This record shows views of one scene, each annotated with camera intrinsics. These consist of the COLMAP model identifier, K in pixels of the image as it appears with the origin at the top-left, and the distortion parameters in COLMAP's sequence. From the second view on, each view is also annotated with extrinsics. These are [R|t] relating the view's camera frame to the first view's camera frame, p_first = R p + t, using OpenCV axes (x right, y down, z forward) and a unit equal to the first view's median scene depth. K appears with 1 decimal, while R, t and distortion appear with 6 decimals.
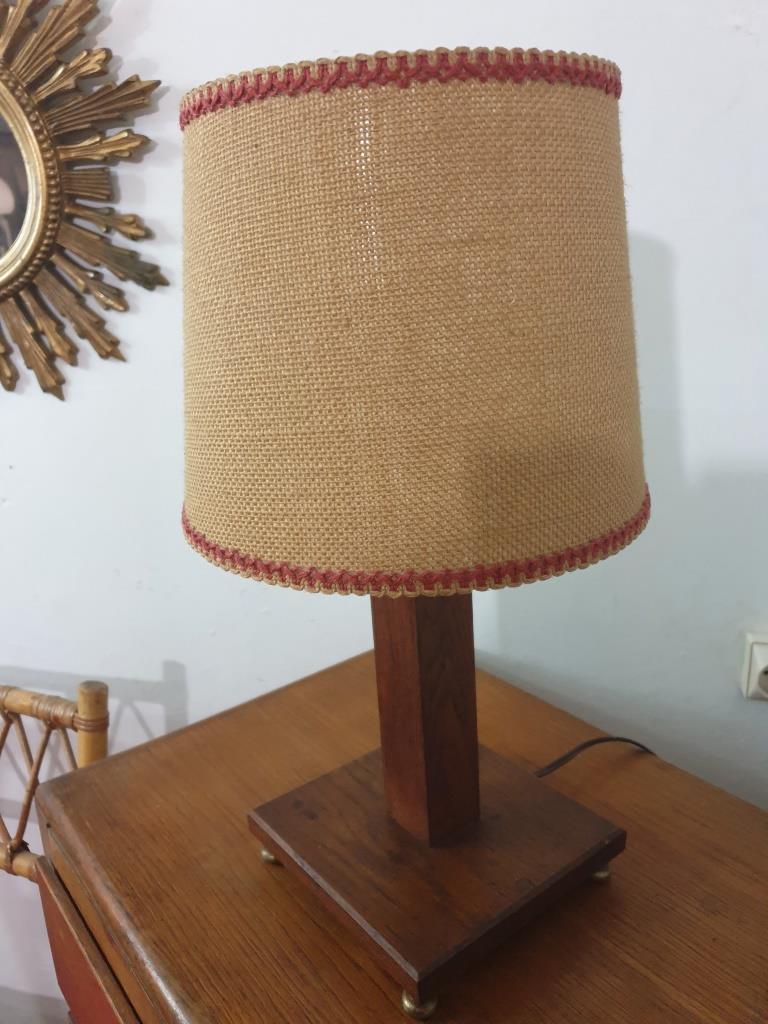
lens RADIAL K [[793.0, 0, 392.1], [0, 793.0, 512.7], [0, 0, 1]] dist [0.026695, -0.001811]
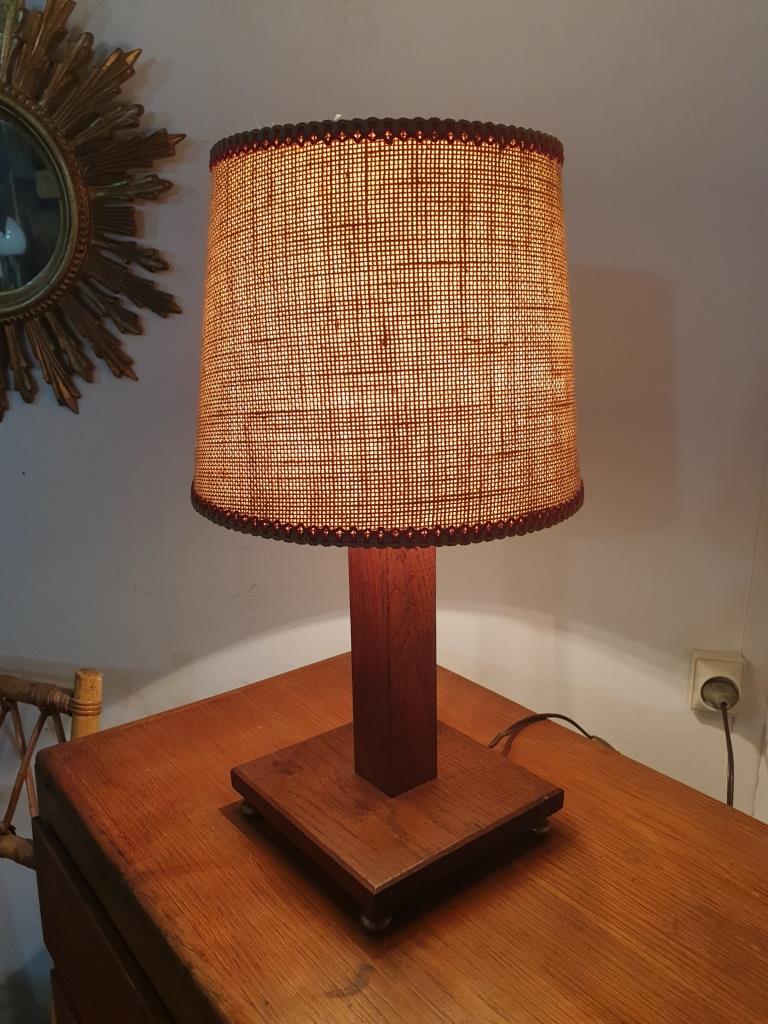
lens RADIAL K [[793.0, 0, 392.1], [0, 793.0, 512.7], [0, 0, 1]] dist [0.026695, -0.001811]
pose [[0.998984, 0.042498, 0.014999, 0.008344], [-0.041487, 0.997197, -0.062266, 0.050167], [-0.017603, 0.061581, 0.997947, -0.095805]]
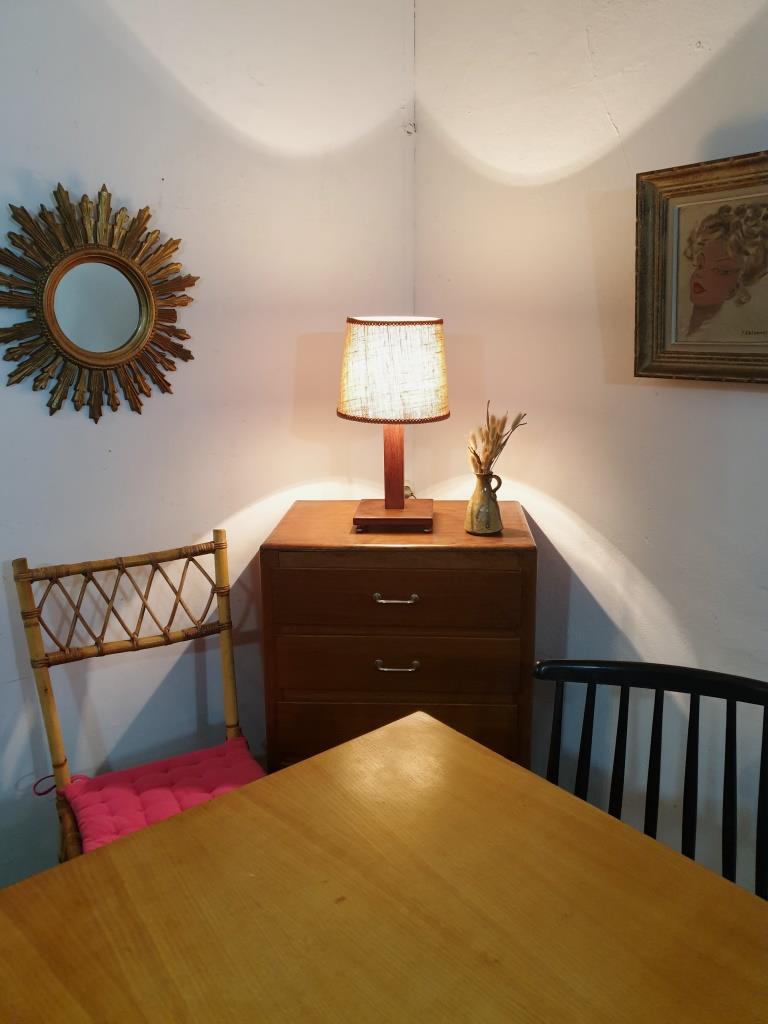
lens RADIAL K [[816.7, 0, 384.0], [0, 816.7, 512.0], [0, 0, 1]] dist [0.004036, 0.001813]
pose [[0.644512, -0.140672, 0.751543, -1.821166], [0.200211, 0.979683, 0.011677, 0.230383], [-0.737916, 0.142941, 0.659581, -0.905225]]
